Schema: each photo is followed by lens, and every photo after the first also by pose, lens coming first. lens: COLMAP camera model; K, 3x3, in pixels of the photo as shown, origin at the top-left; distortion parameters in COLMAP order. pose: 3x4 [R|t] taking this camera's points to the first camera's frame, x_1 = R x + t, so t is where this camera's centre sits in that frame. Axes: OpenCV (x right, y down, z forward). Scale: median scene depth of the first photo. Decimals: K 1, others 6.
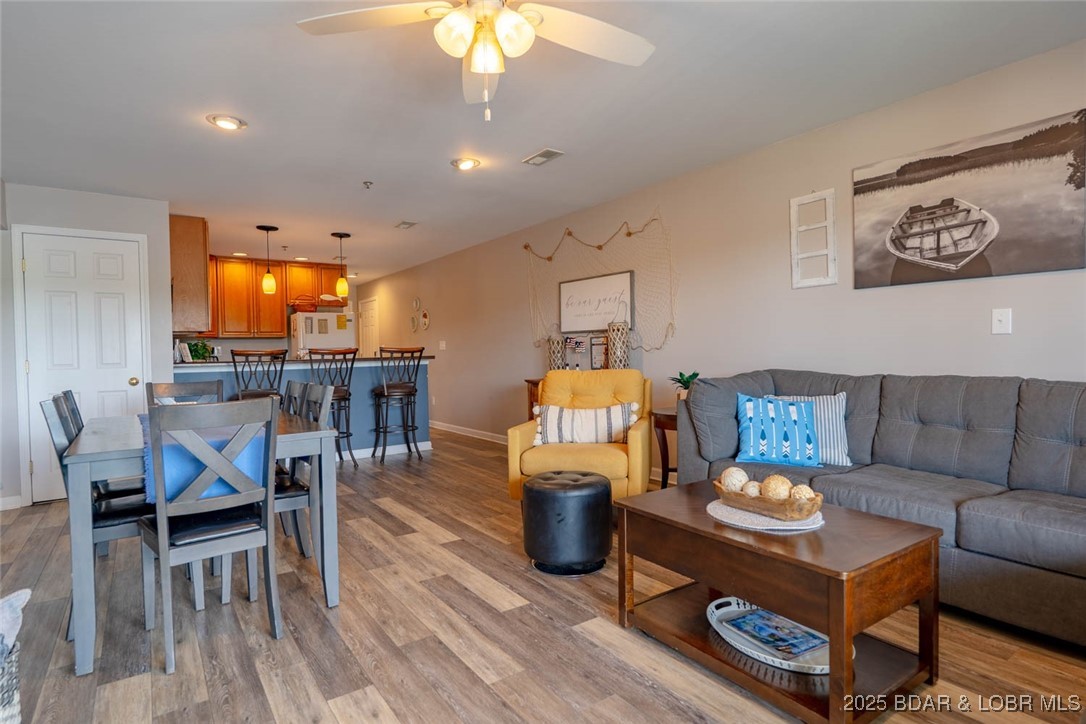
lens RADIAL K [[555.8, 0, 544.5], [0, 555.8, 365.9], [0, 0, 1]] dist [-0.002052, -0.002413]
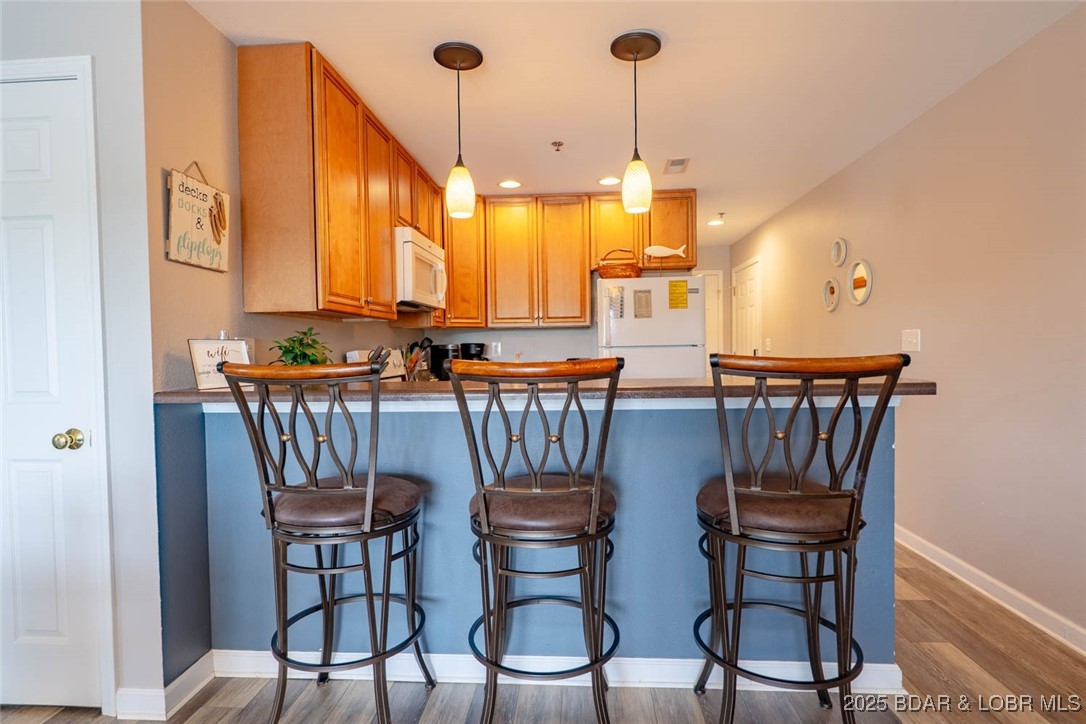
lens RADIAL K [[555.8, 0, 543.3], [0, 555.8, 361.6], [0, 0, 1]] dist [-0.002052, -0.002413]
pose [[0.772937, 0.023685, -0.634041, -0.153904], [-0.018600, 0.999719, 0.014671, -0.025145], [0.634210, 0.000453, 0.773160, 0.596306]]
